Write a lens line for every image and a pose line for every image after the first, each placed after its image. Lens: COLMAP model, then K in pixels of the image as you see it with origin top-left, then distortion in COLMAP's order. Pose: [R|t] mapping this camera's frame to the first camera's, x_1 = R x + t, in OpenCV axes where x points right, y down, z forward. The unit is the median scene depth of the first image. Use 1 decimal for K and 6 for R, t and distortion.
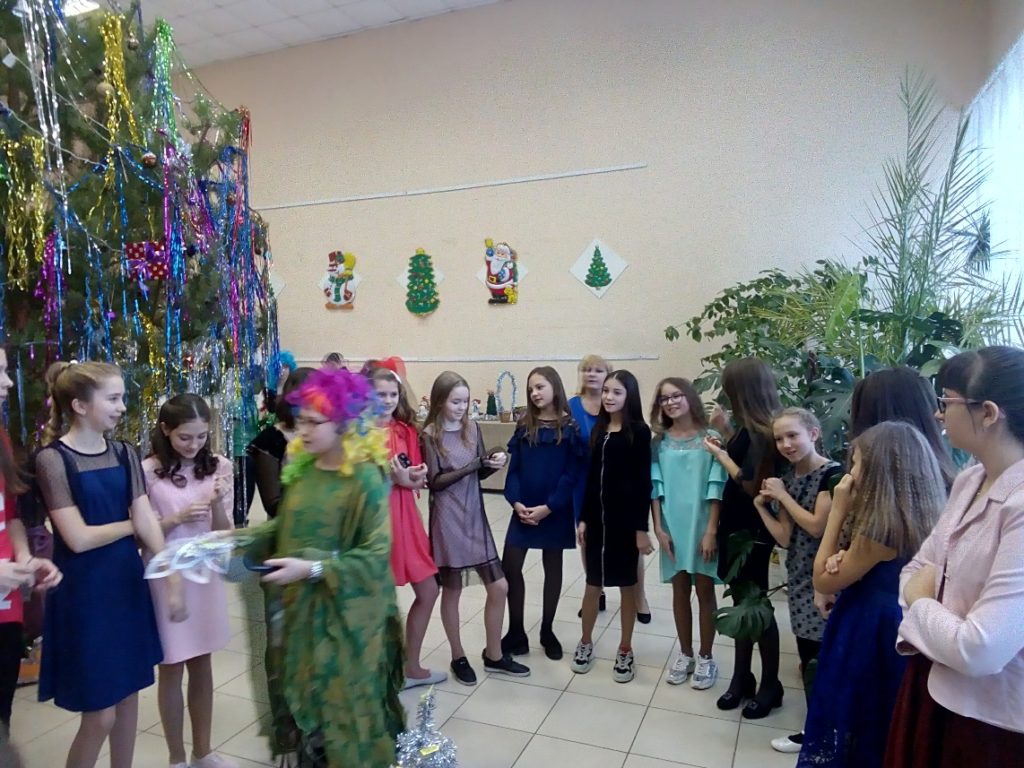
lens RADIAL K [[715.5, 0, 512.0], [0, 715.5, 384.0], [0, 0, 1]] dist [0.055834, -0.111120]
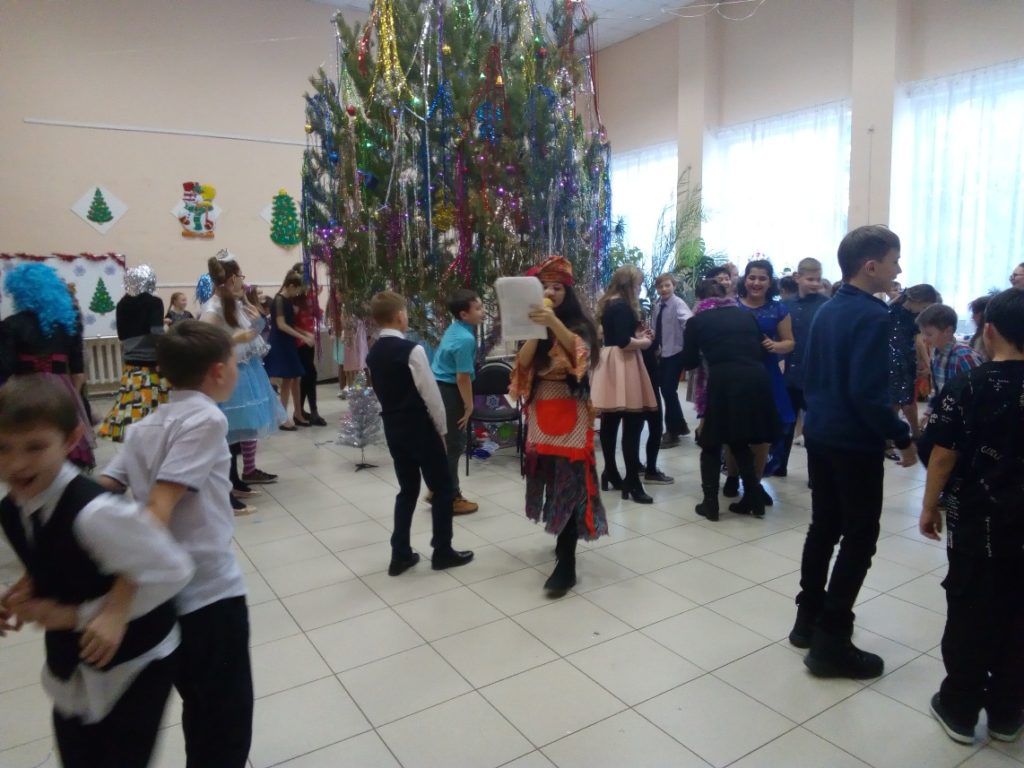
lens RADIAL K [[715.5, 0, 512.0], [0, 715.5, 384.0], [0, 0, 1]] dist [0.055834, -0.111120]
pose [[0.573576, -0.106288, 0.812228, -0.876146], [0.053061, 0.994285, 0.092641, 0.038287], [-0.817432, -0.010039, 0.575938, 0.001461]]
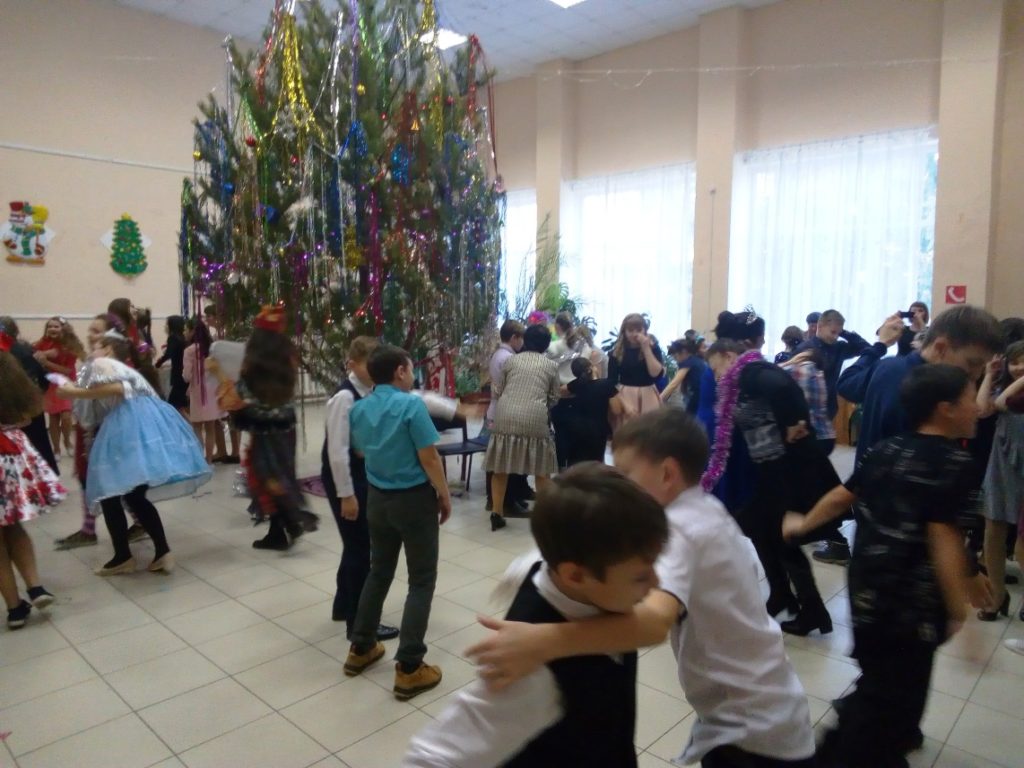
lens RADIAL K [[715.5, 0, 512.0], [0, 715.5, 384.0], [0, 0, 1]] dist [0.055834, -0.111120]
pose [[0.349003, -0.071904, 0.934359, -0.919839], [0.042555, 0.997239, 0.060848, 0.024320], [-0.936155, 0.018526, 0.351100, 0.075929]]
